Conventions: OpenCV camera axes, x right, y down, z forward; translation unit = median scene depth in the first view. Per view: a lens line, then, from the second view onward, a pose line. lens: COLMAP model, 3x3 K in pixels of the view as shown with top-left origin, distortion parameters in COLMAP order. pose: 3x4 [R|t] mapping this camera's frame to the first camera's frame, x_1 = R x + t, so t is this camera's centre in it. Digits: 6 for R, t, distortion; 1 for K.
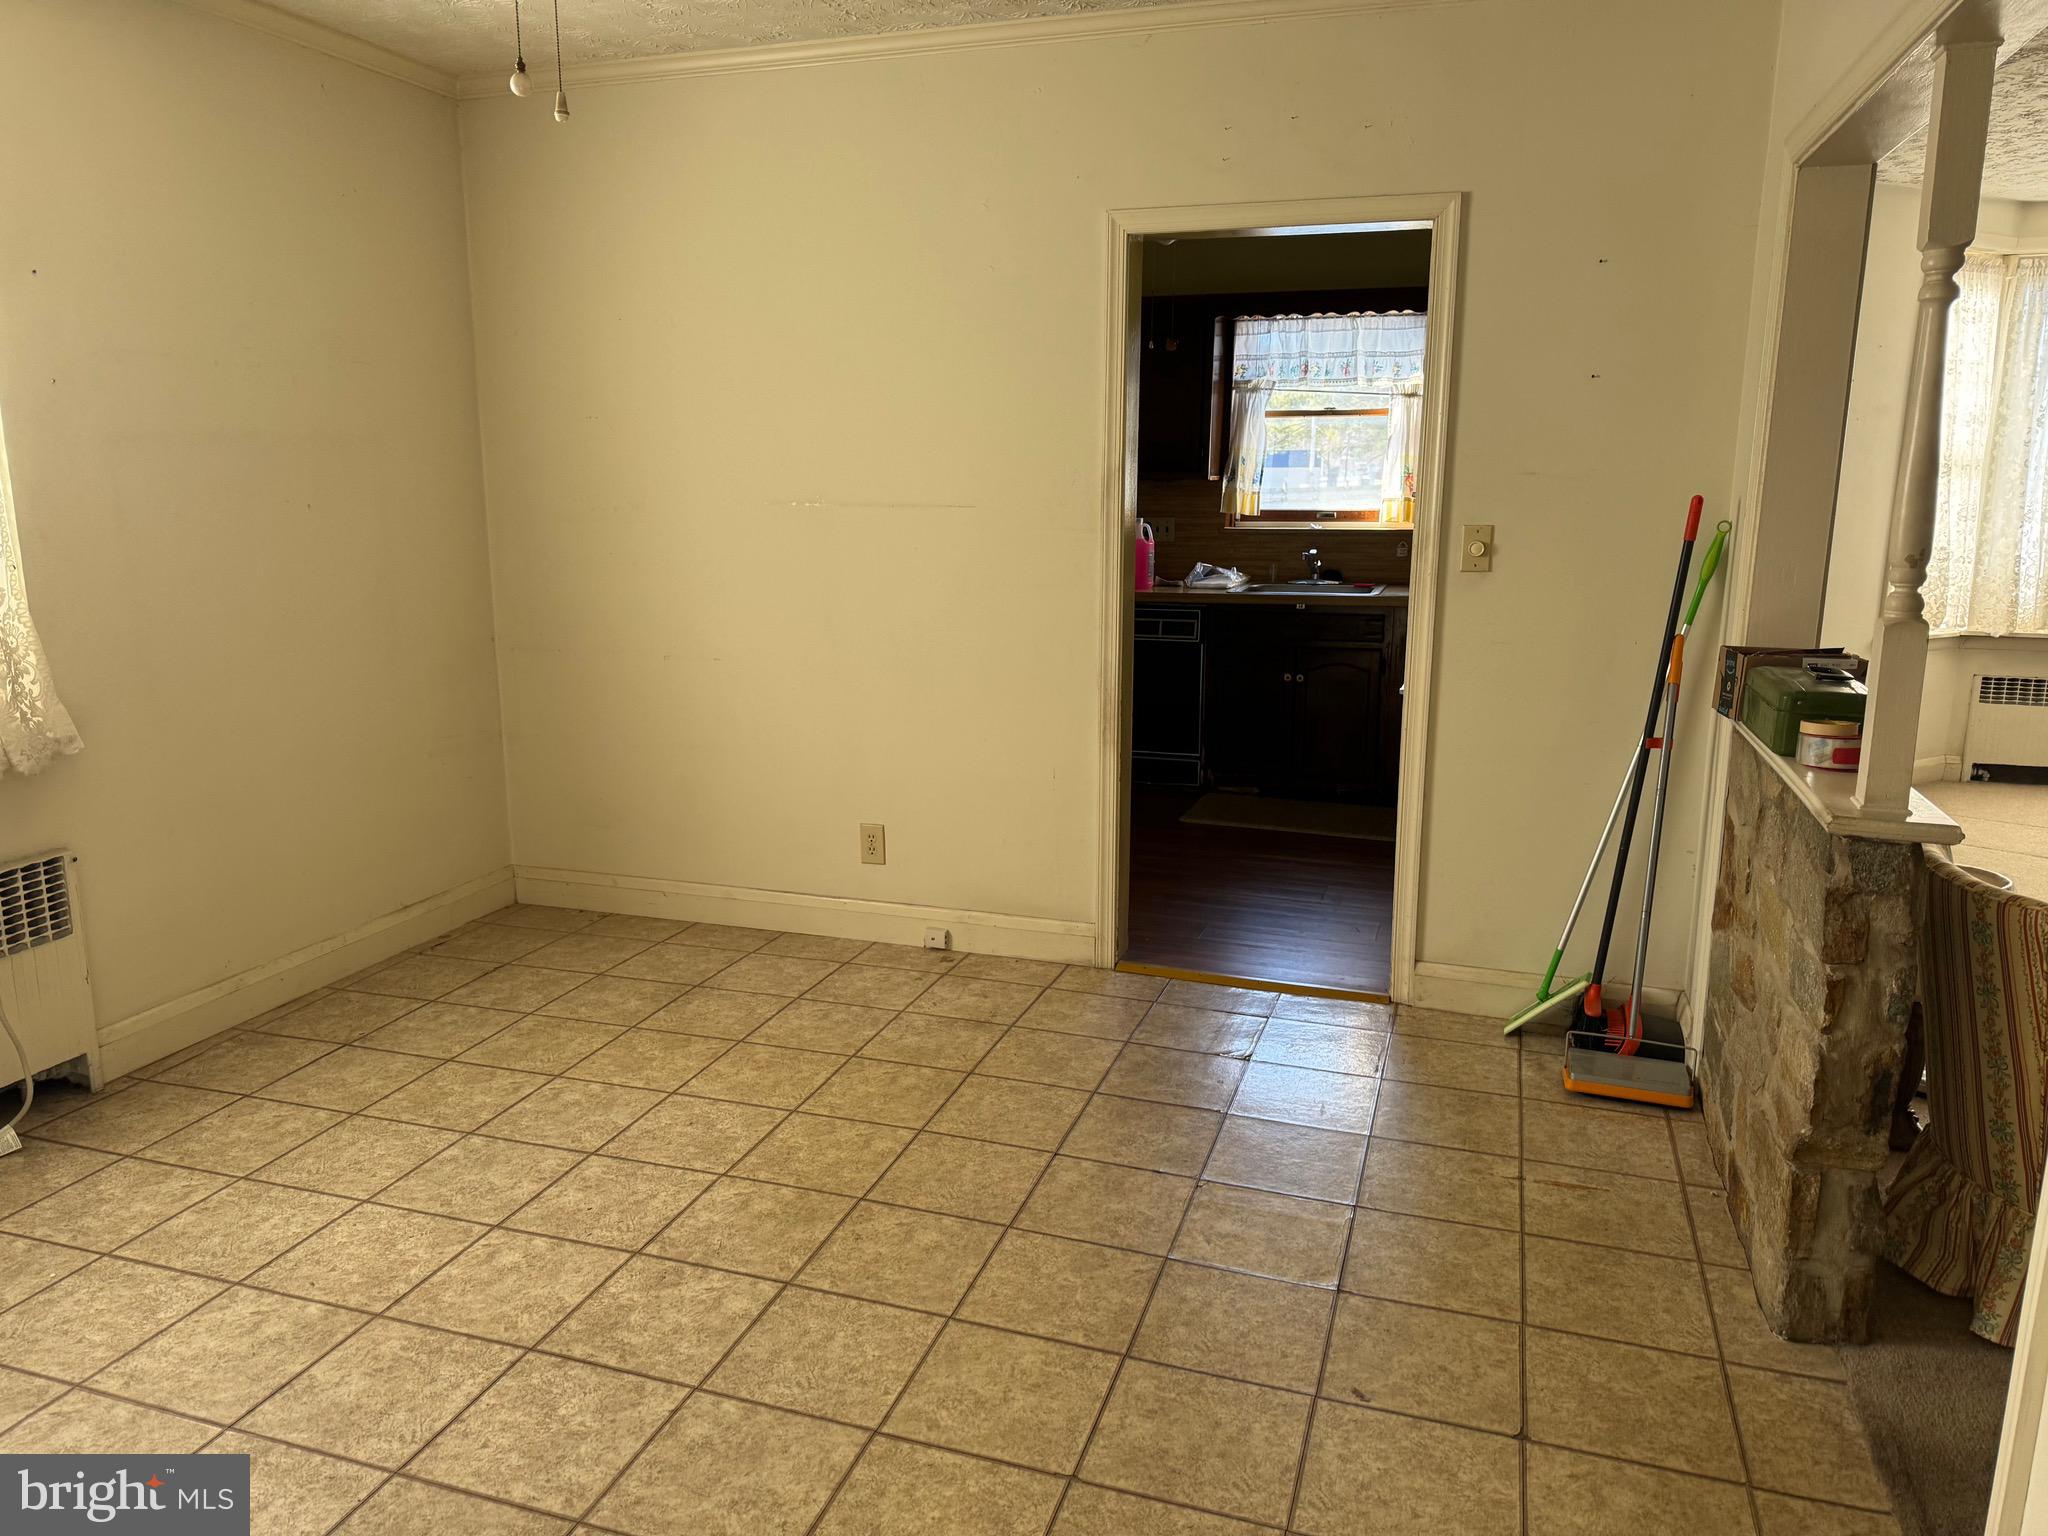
lens RADIAL K [[1429.9, 0, 1016.9], [0, 1429.9, 765.6], [0, 0, 1]] dist [0.137301, -0.225049]
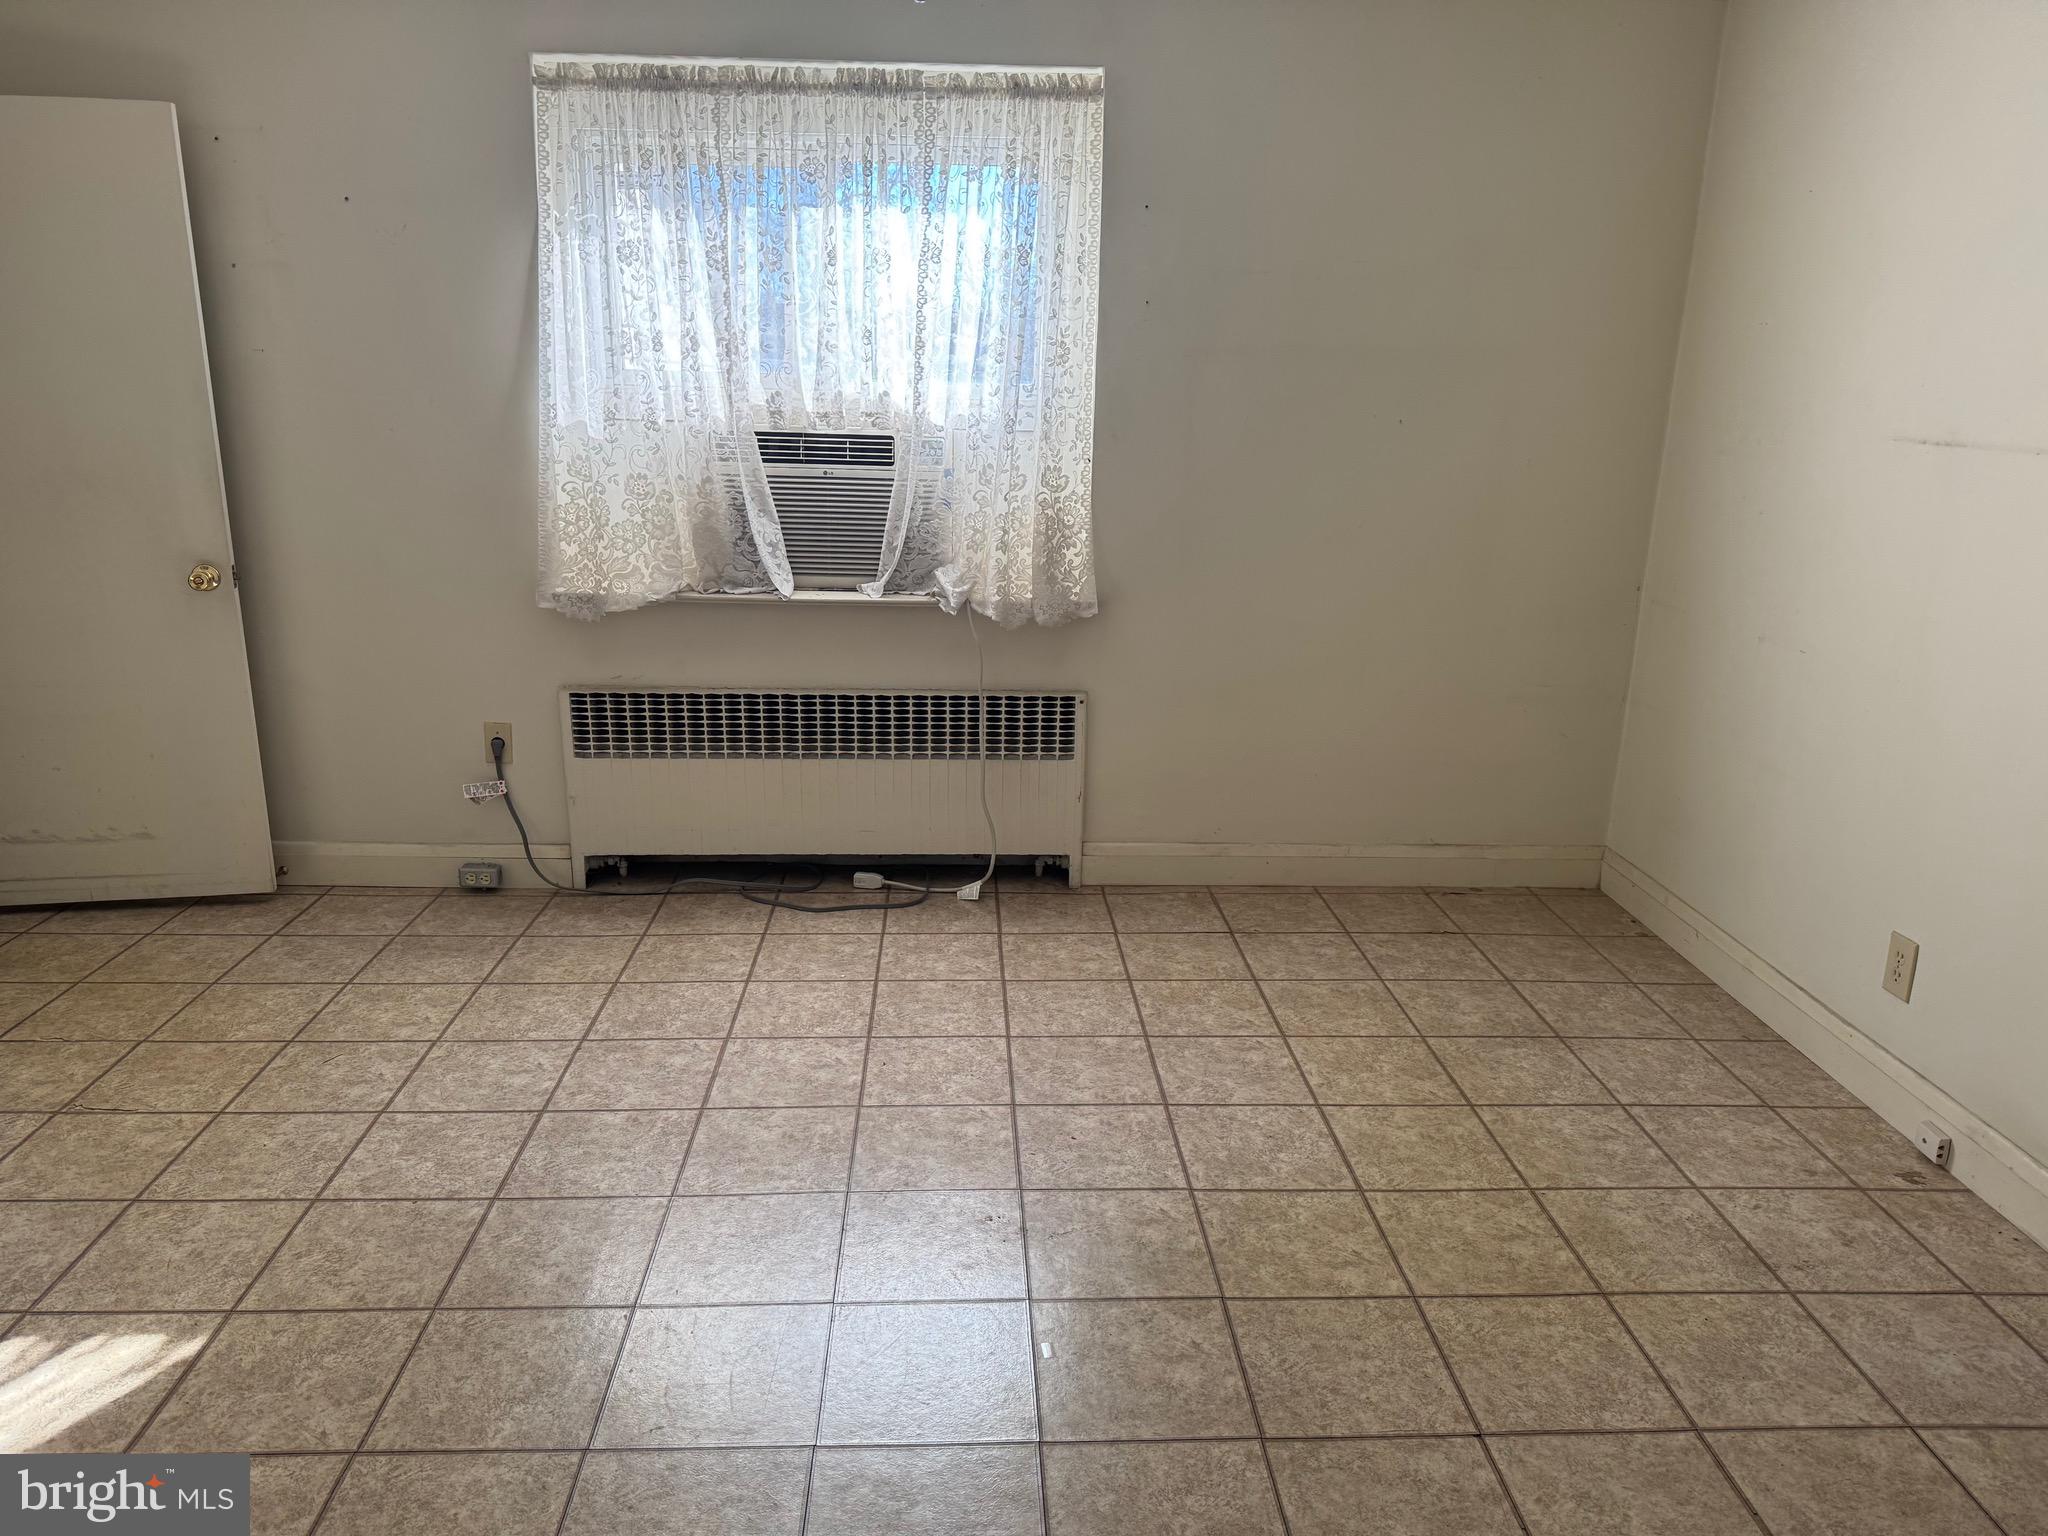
lens RADIAL K [[1429.9, 0, 1016.9], [0, 1429.9, 765.6], [0, 0, 1]] dist [0.137301, -0.225049]
pose [[0.362433, 0.254821, -0.896498, 0.432375], [-0.210350, 0.959443, 0.187673, -0.098759], [0.907962, 0.120559, 0.401335, 0.455674]]
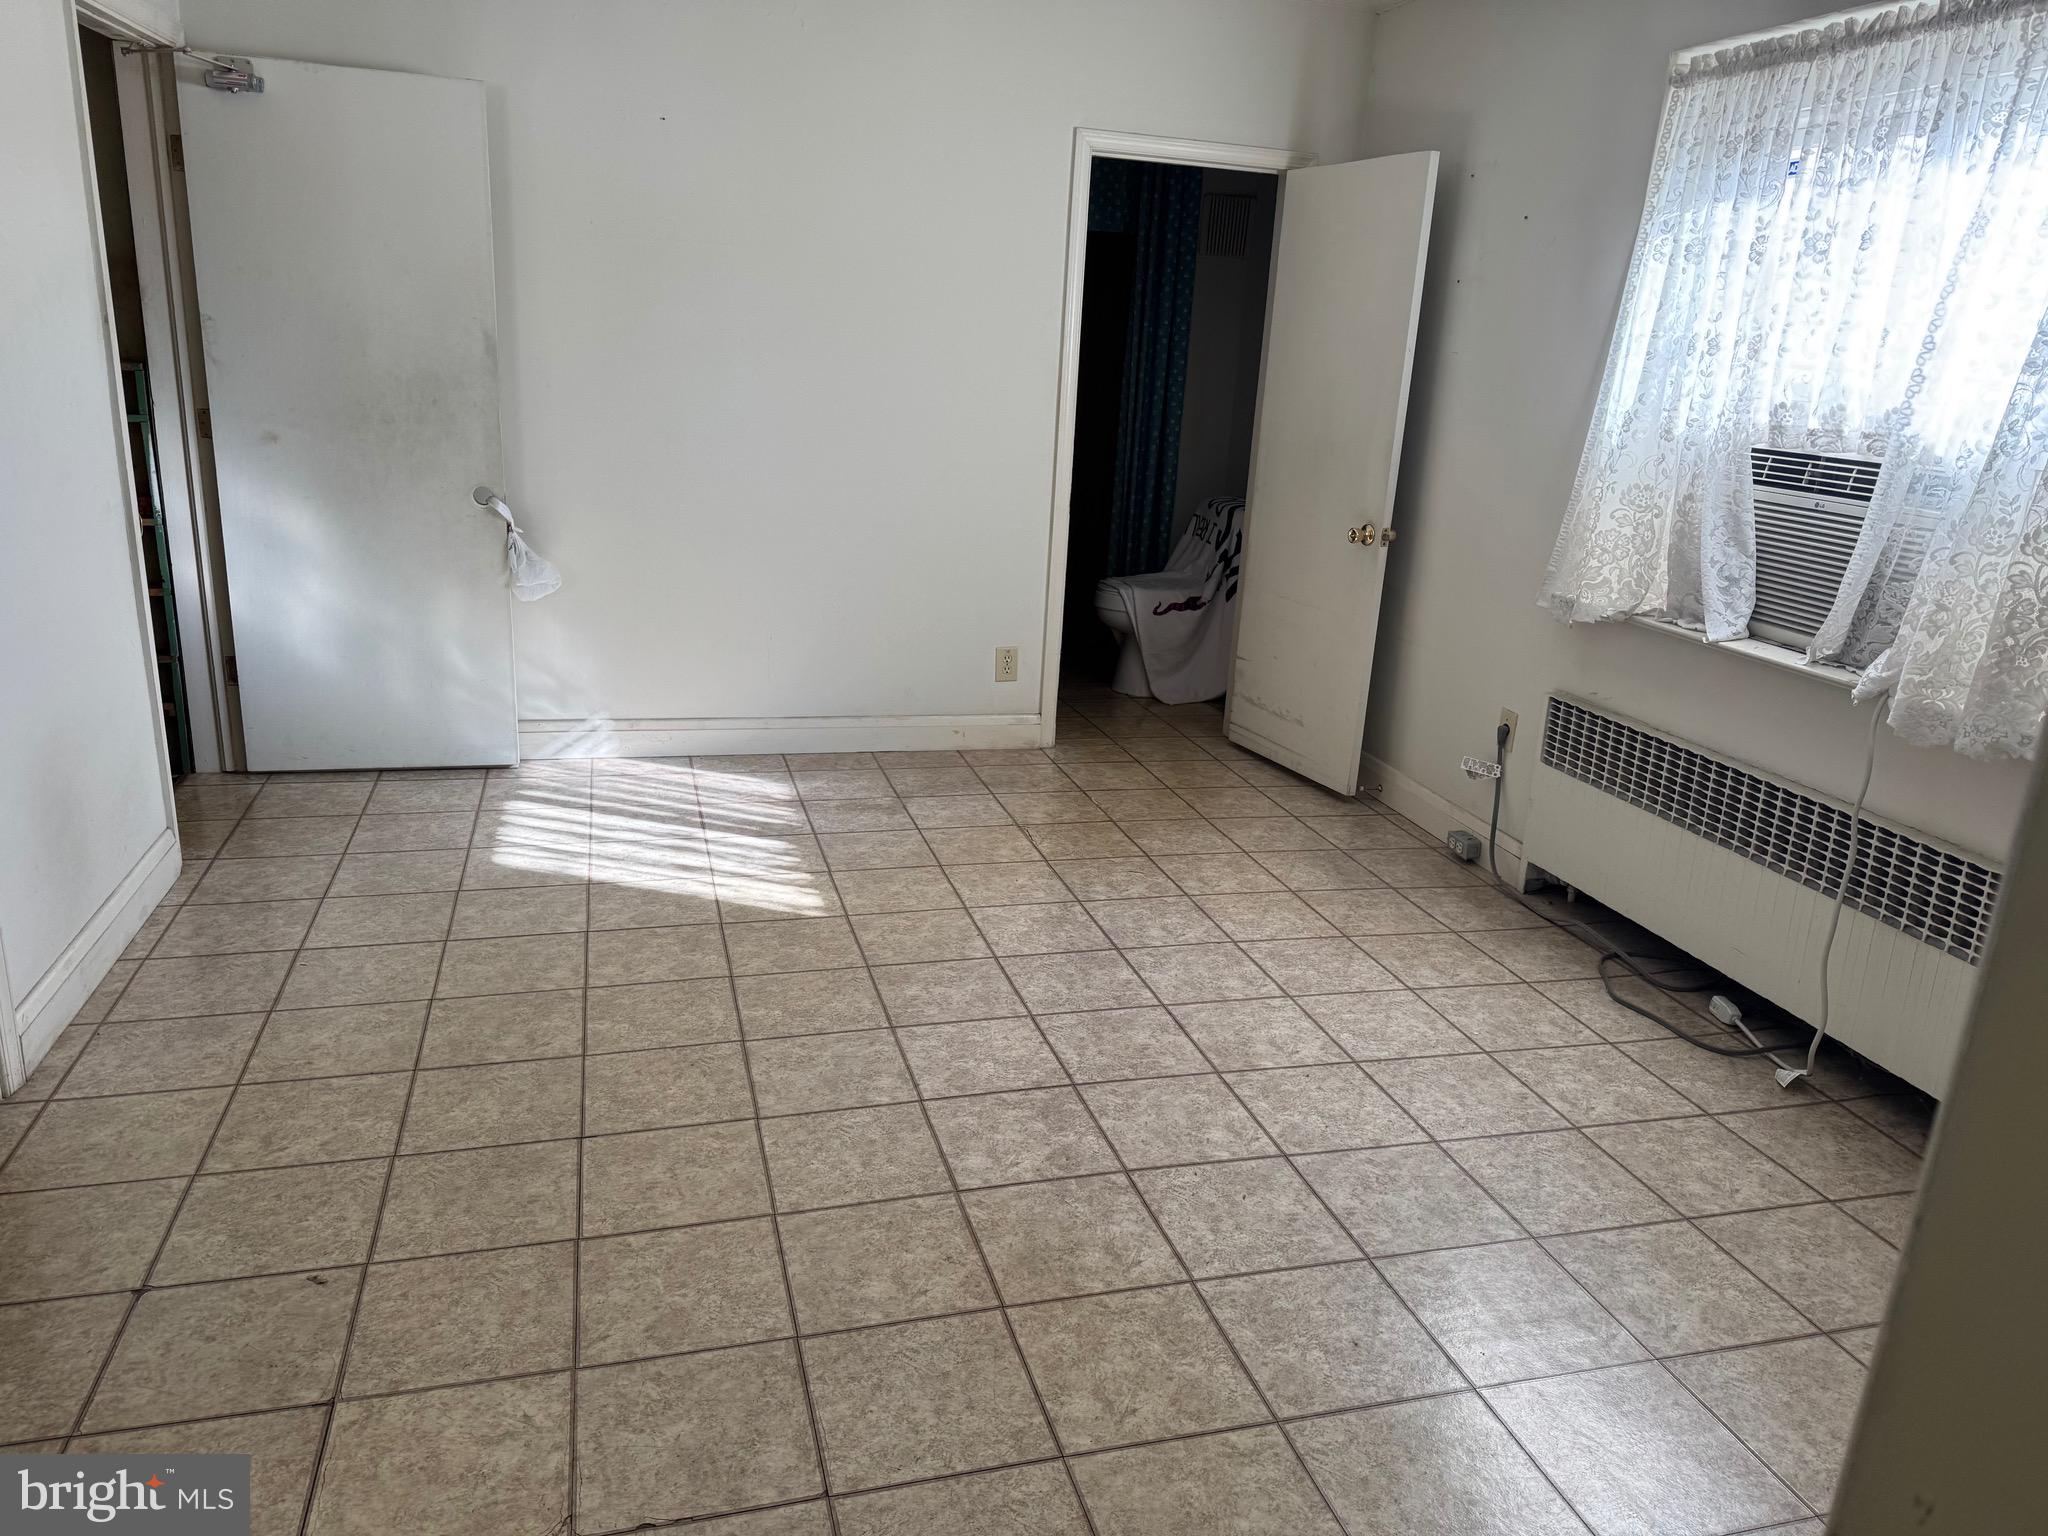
lens RADIAL K [[1433.2, 0, 1024.0], [0, 1433.2, 768.0], [0, 0, 1]] dist [0.046885, -0.064278]
pose [[-0.824434, 0.116332, -0.553873, 0.232586], [-0.171005, 0.881702, 0.439726, -0.246513], [0.539506, 0.457240, -0.707011, 1.210334]]
